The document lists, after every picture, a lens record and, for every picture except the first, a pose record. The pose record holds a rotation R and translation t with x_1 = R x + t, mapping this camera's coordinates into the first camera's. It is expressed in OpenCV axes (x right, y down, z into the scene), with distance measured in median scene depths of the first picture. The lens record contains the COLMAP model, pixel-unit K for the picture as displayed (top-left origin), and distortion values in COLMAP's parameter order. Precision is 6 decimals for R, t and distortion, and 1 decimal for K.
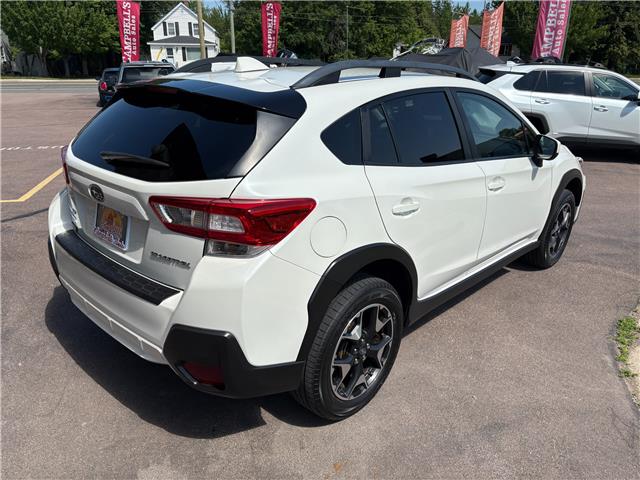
lens RADIAL K [[486.6, 0, 323.1], [0, 486.6, 243.3], [0, 0, 1]] dist [0.033970, -0.028168]
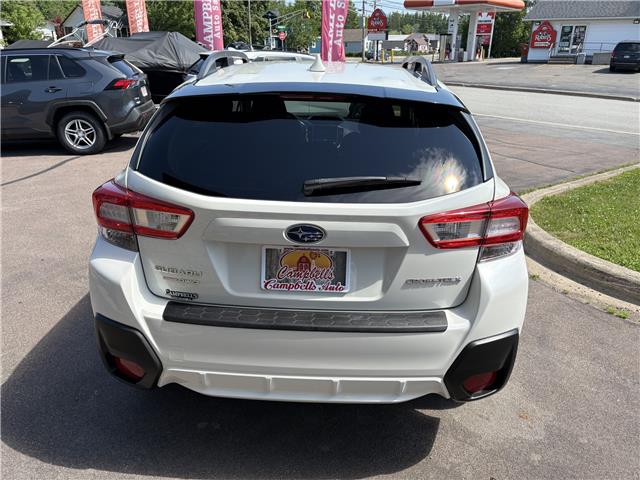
lens RADIAL K [[486.6, 0, 319.7], [0, 486.6, 240.2], [0, 0, 1]] dist [0.033970, -0.028168]
pose [[0.760019, -0.243868, 0.602412, -0.977285], [0.228482, 0.968019, 0.103614, -0.179179], [-0.608414, 0.058892, 0.791432, 0.387024]]
